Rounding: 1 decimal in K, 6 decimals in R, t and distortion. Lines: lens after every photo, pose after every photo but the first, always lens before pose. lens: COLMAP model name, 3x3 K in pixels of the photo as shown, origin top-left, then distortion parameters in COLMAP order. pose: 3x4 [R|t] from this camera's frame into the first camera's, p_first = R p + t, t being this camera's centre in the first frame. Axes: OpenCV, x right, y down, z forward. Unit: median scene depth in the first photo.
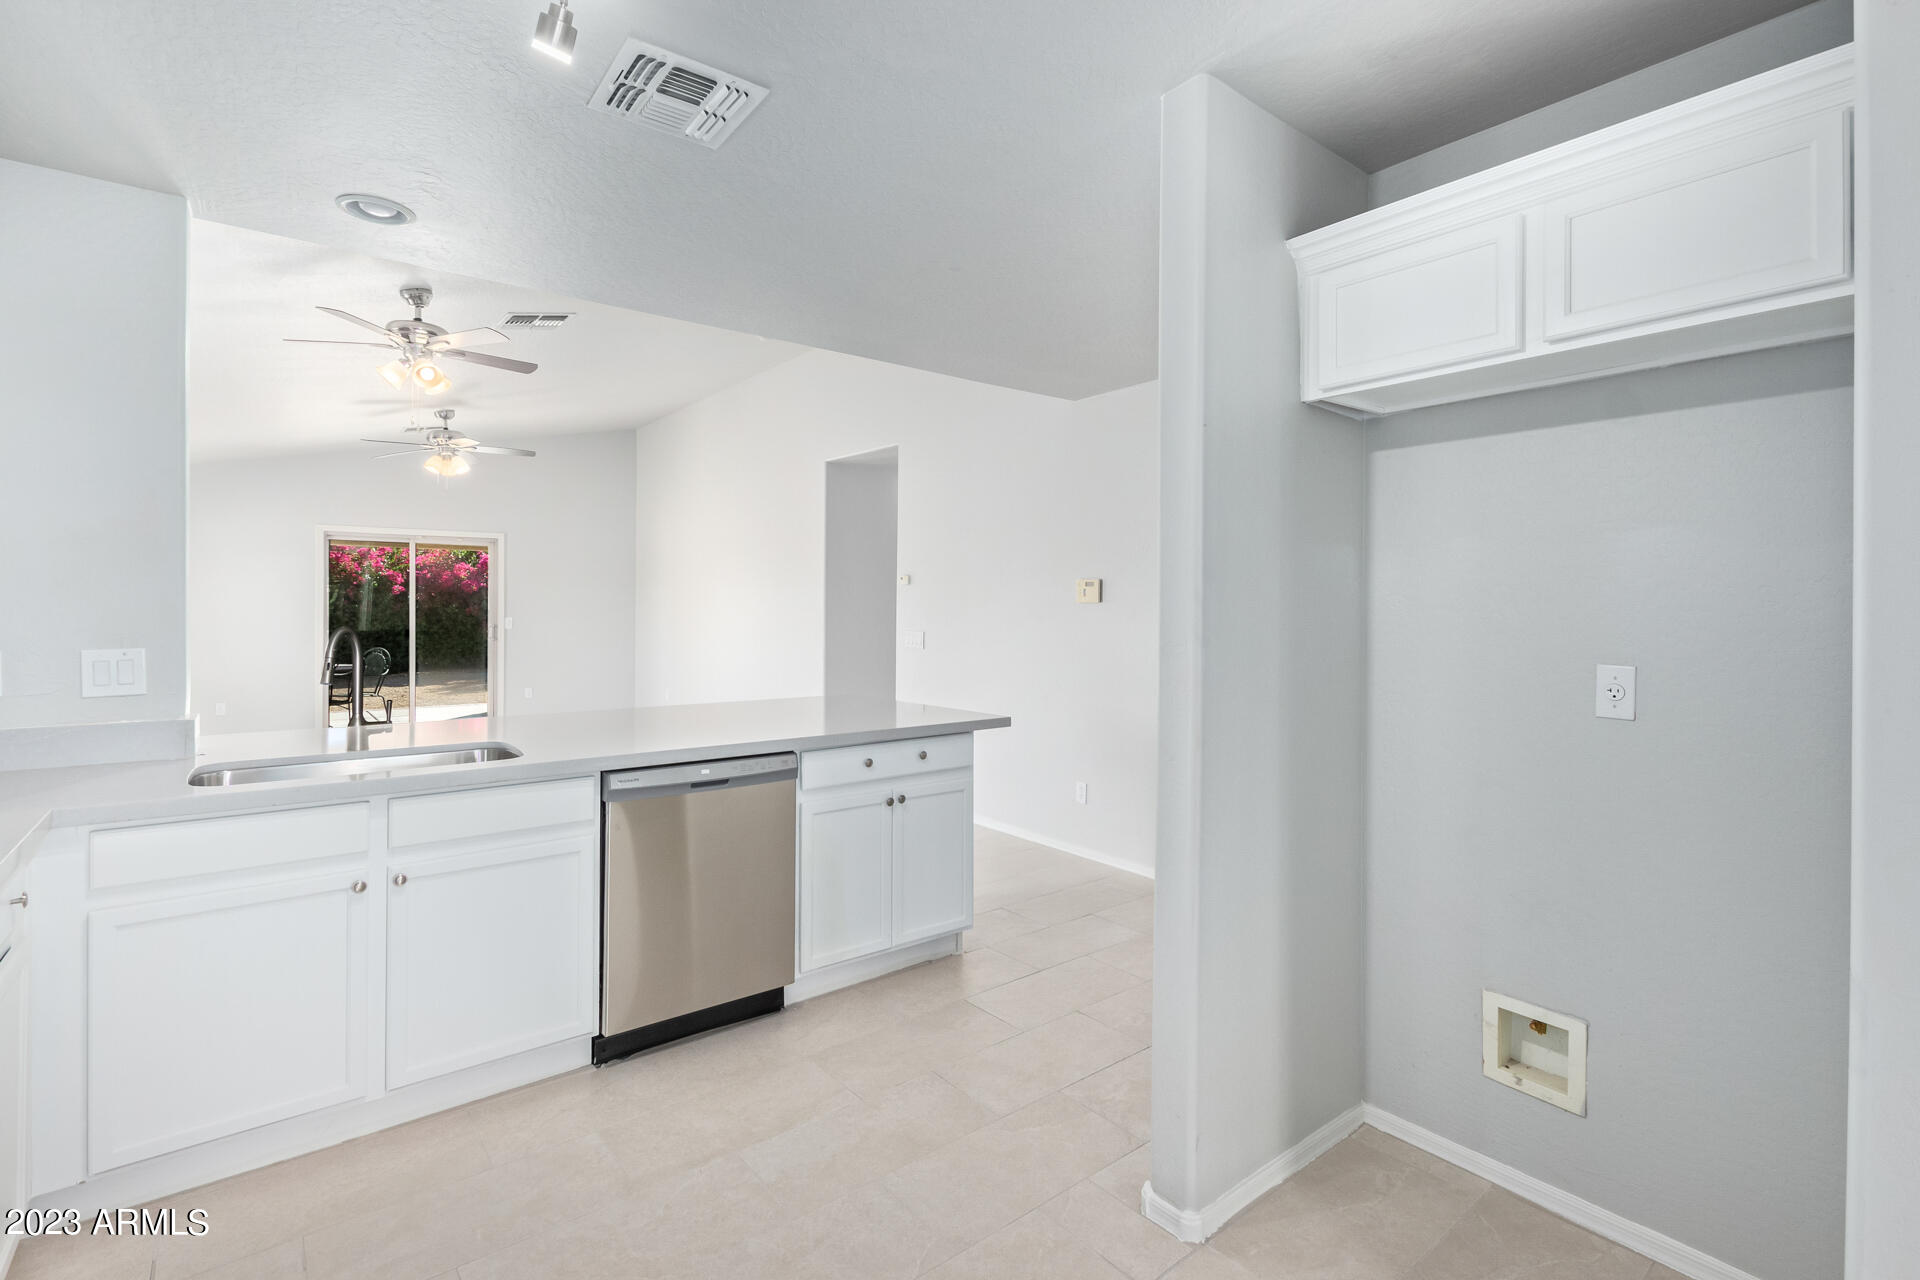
lens RADIAL K [[881.1, 0, 960.1], [0, 881.1, 621.4], [0, 0, 1]] dist [0.002710, -0.000294]
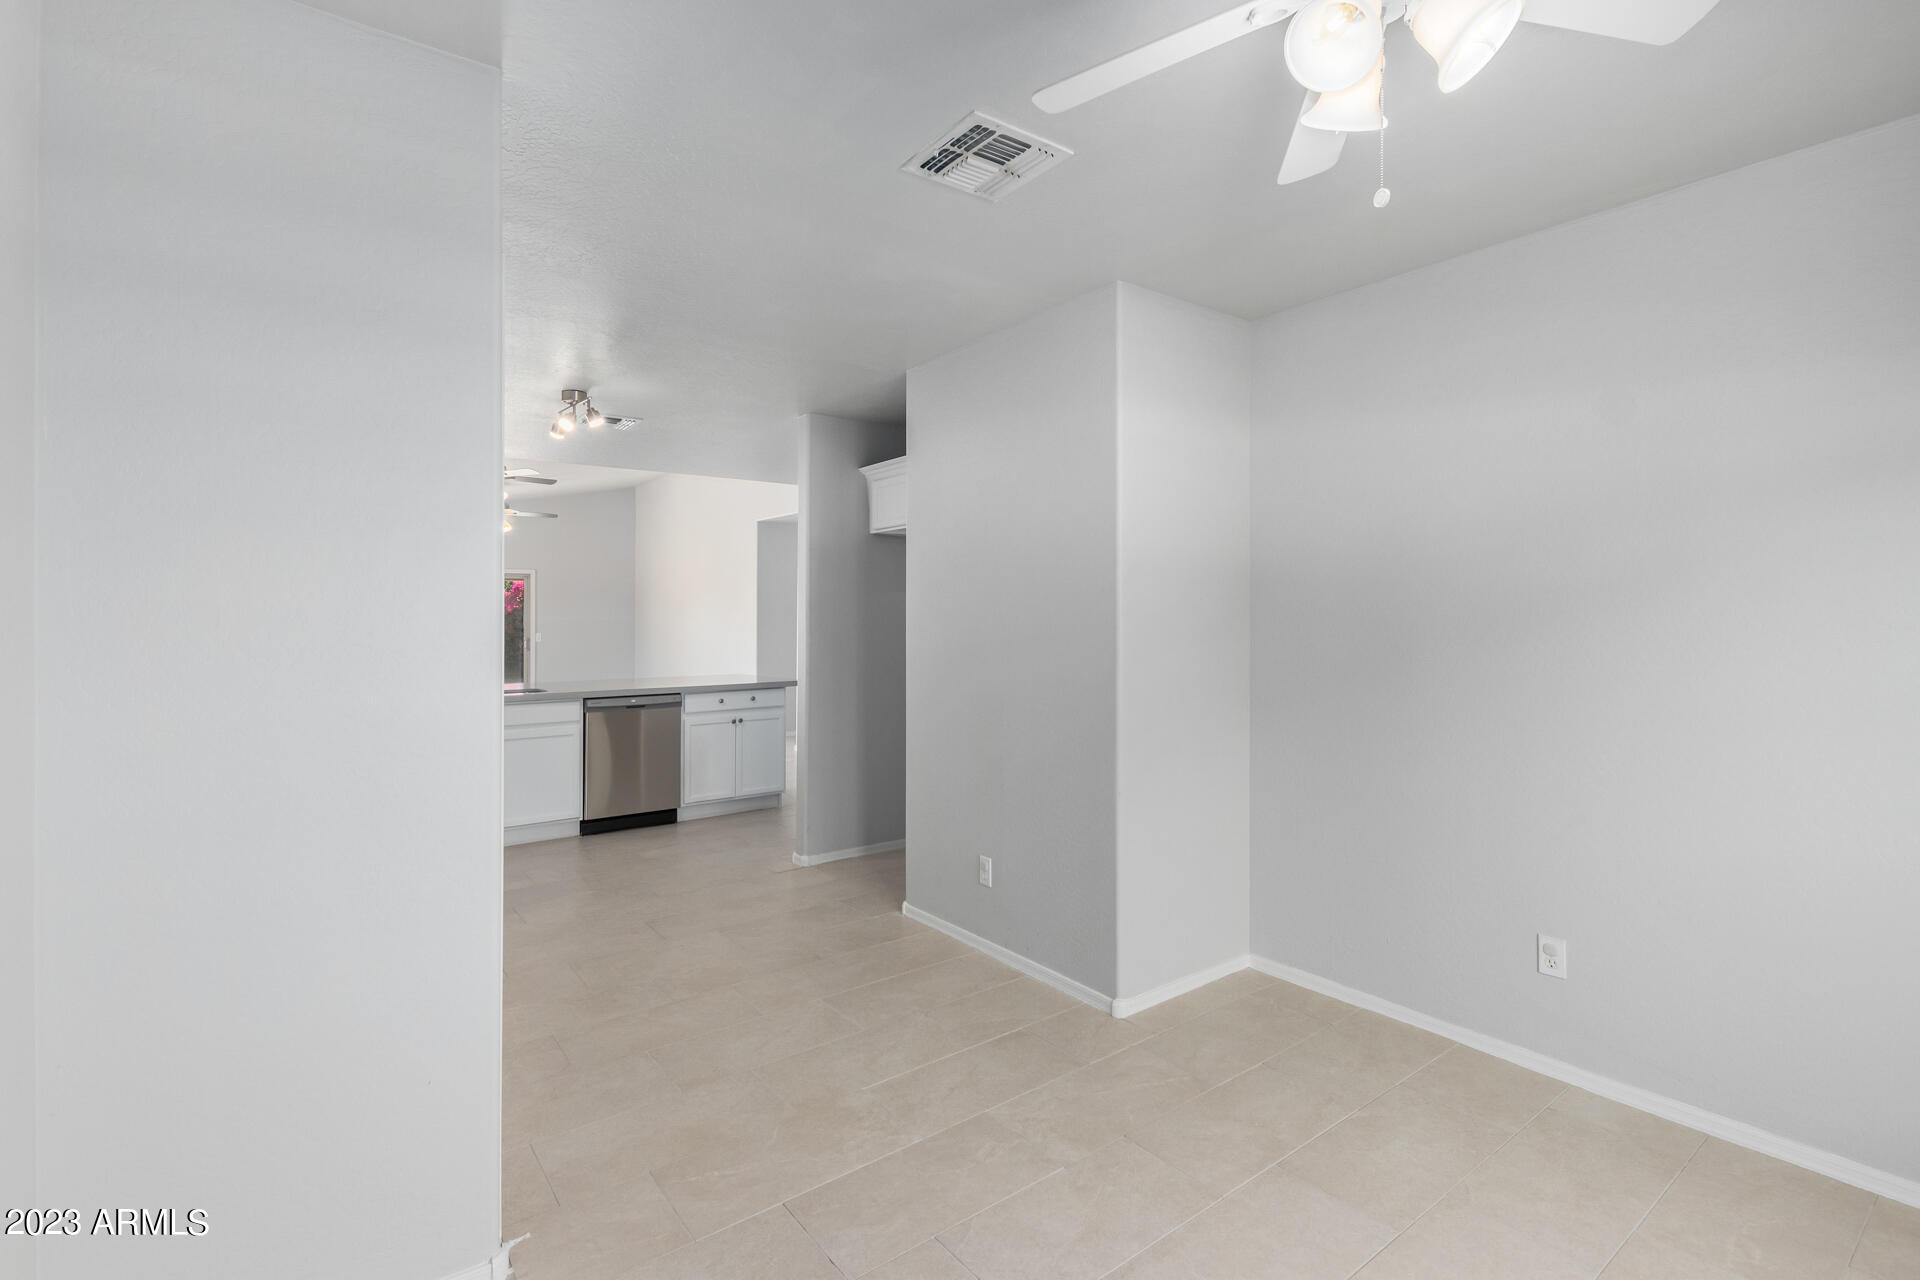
lens RADIAL K [[881.1, 0, 957.5], [0, 881.1, 632.8], [0, 0, 1]] dist [0.002710, -0.000294]
pose [[0.999587, -0.007584, -0.027717, 0.490040], [0.007462, 0.999962, -0.004482, 0.021194], [0.027750, 0.004273, 0.999606, -0.976155]]
